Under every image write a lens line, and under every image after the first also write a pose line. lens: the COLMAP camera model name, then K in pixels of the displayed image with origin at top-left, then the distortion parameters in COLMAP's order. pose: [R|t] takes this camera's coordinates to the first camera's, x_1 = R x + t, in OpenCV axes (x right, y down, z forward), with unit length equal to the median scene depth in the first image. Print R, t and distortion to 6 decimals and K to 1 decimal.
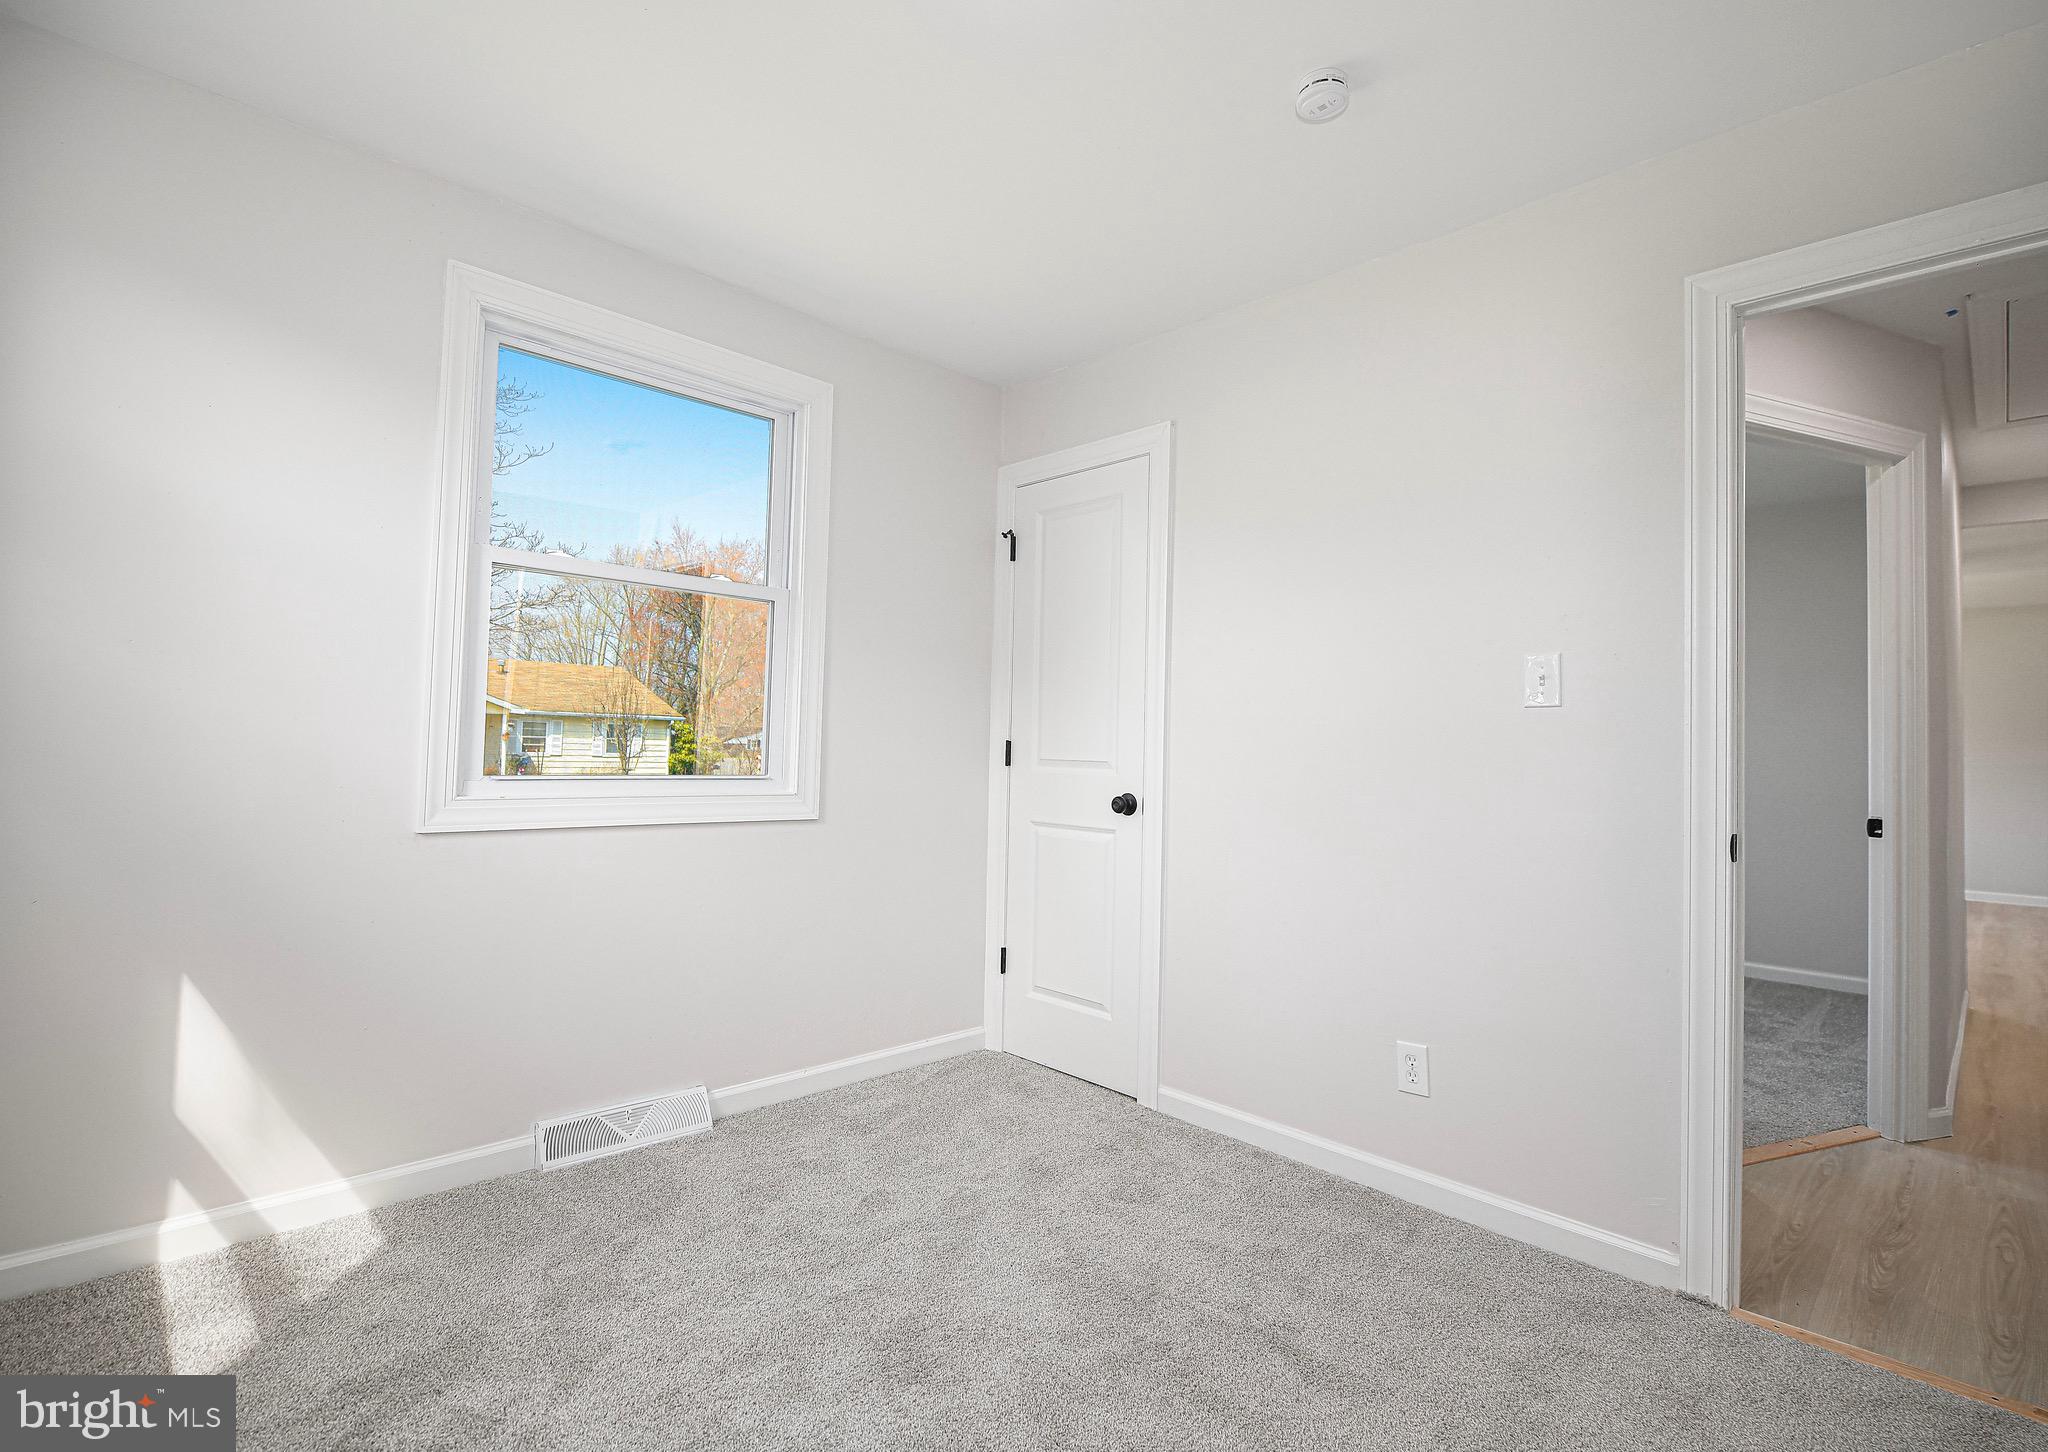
lens RADIAL K [[958.3, 0, 1024.0], [0, 958.3, 726.0], [0, 0, 1]] dist [0.001369, 0.000433]
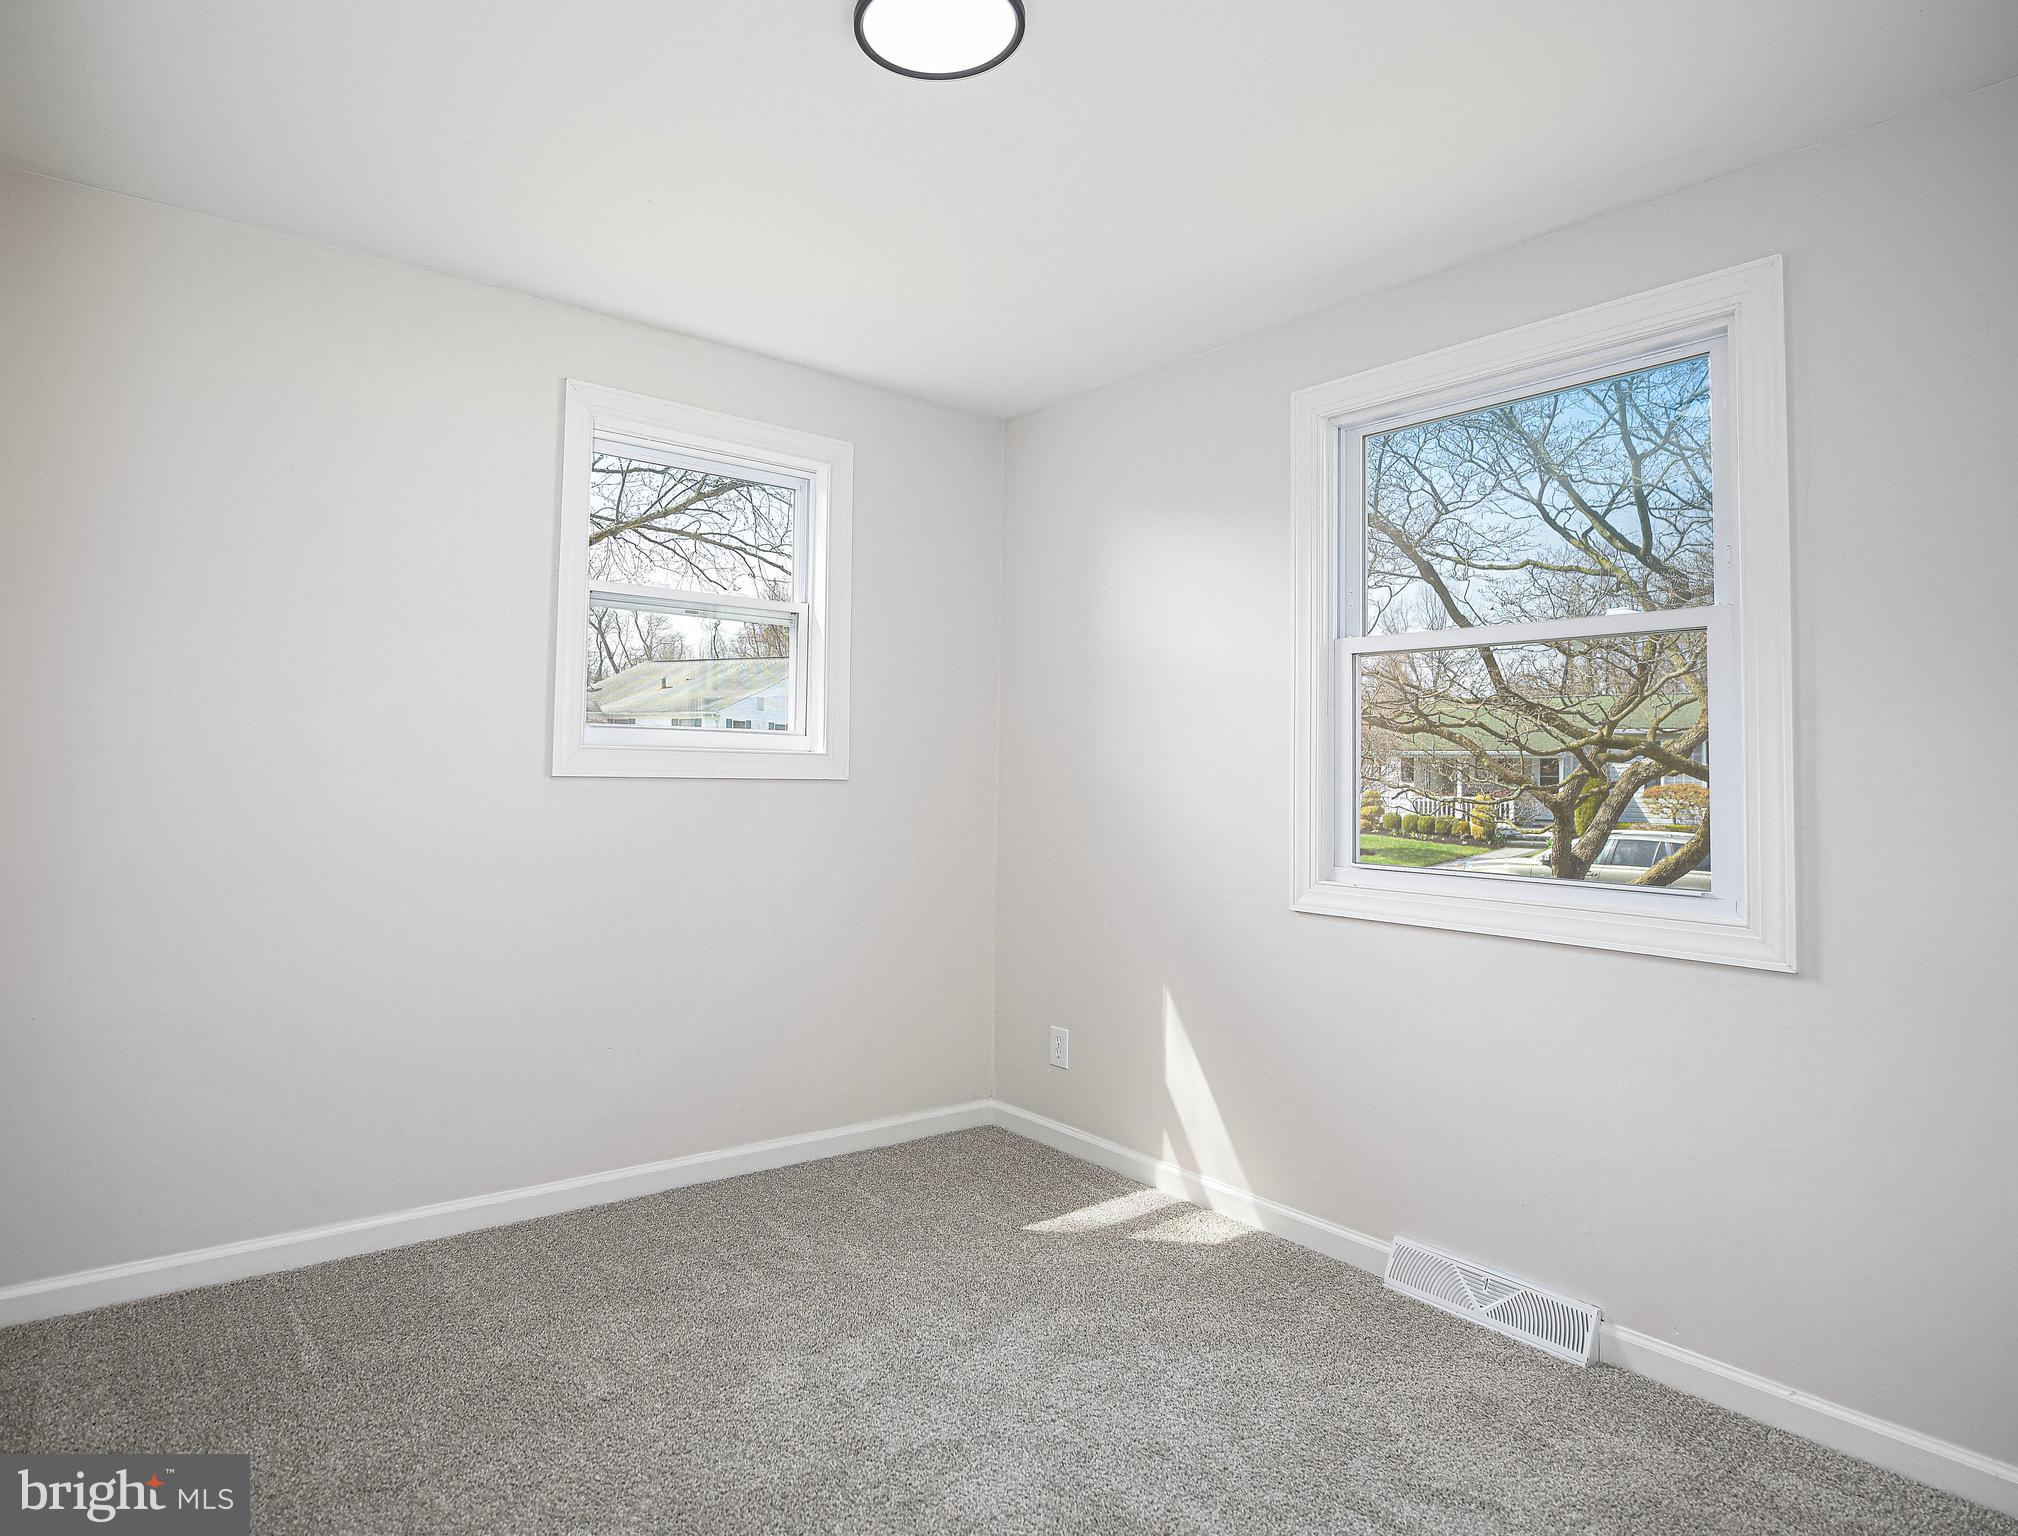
lens RADIAL K [[1234.4, 0, 1009.0], [0, 1234.4, 768.0], [0, 0, 1]] dist [-0.002251, -0.000785]
pose [[-0.098744, -0.041590, -0.994243, 0.795834], [-0.008548, 0.999125, -0.040946, 0.007734], [0.995076, 0.004455, -0.099013, 0.777299]]
